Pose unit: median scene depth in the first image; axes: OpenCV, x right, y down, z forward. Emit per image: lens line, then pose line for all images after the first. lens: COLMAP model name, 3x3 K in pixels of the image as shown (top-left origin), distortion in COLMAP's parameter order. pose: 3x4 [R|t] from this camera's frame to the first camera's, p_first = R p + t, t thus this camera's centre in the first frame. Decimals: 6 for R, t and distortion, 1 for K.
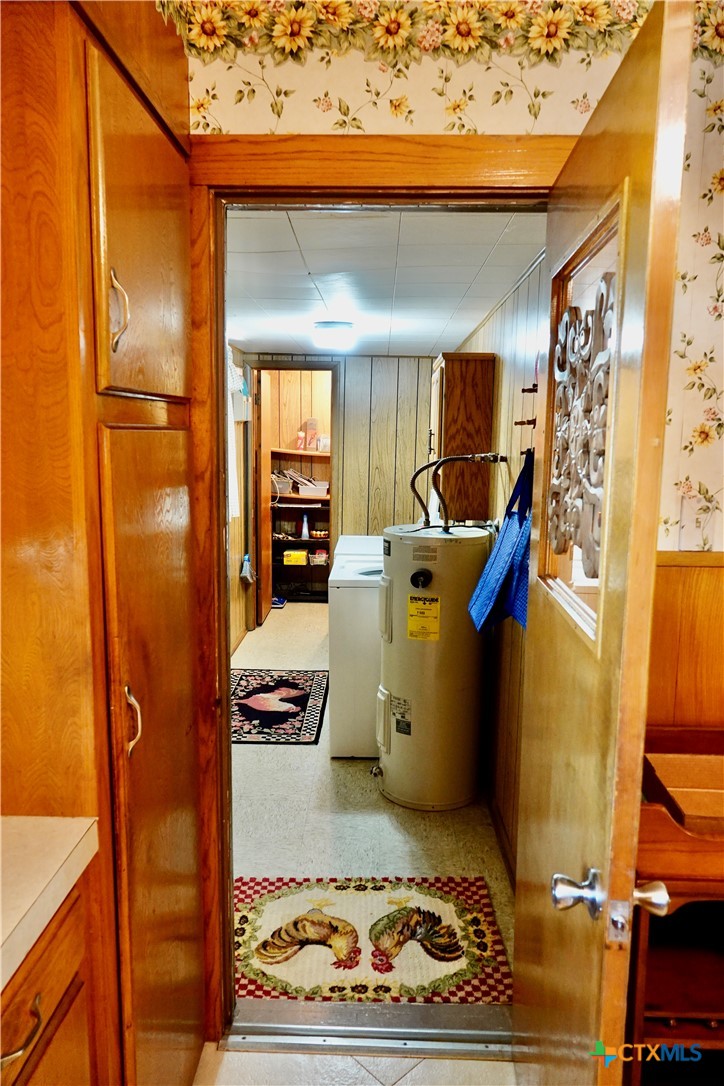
lens RADIAL K [[765.1, 0, 366.1], [0, 765.1, 561.8], [0, 0, 1]] dist [-0.000087, 0.001688]
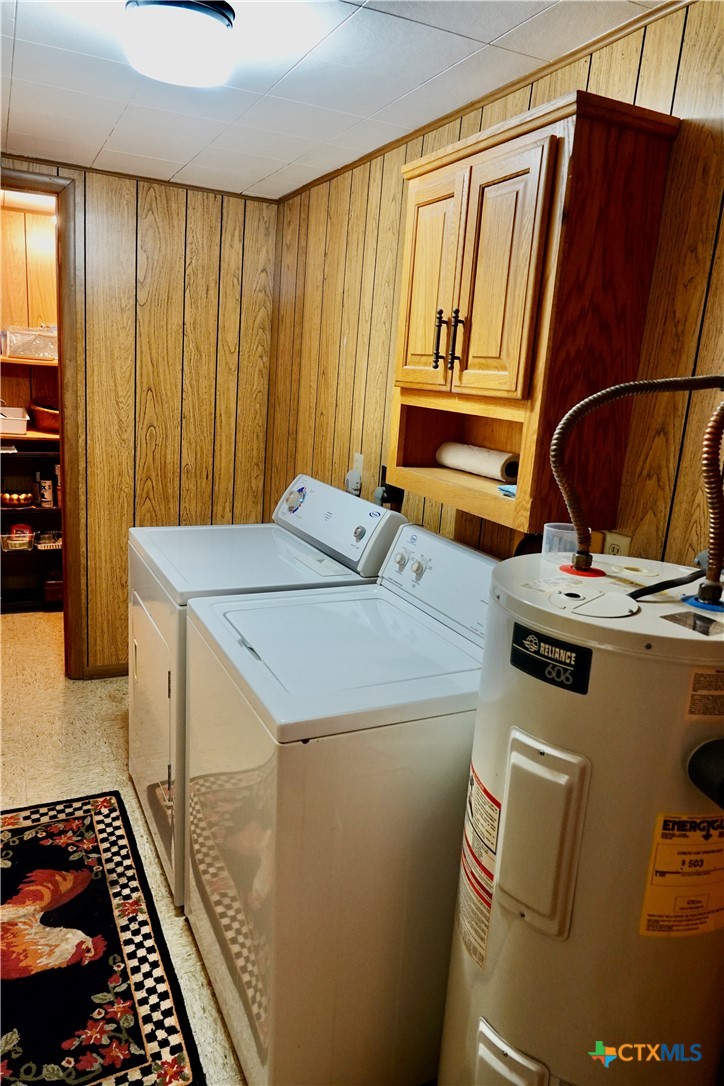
lens RADIAL K [[750.8, 0, 362.0], [0, 750.8, 543.0], [0, 0, 1]] dist [0.008185, -0.004152]
pose [[0.890475, -0.060418, 0.451002, -0.143455], [0.023431, 0.995919, 0.087155, -0.075698], [-0.454428, -0.067042, 0.888257, 0.595692]]
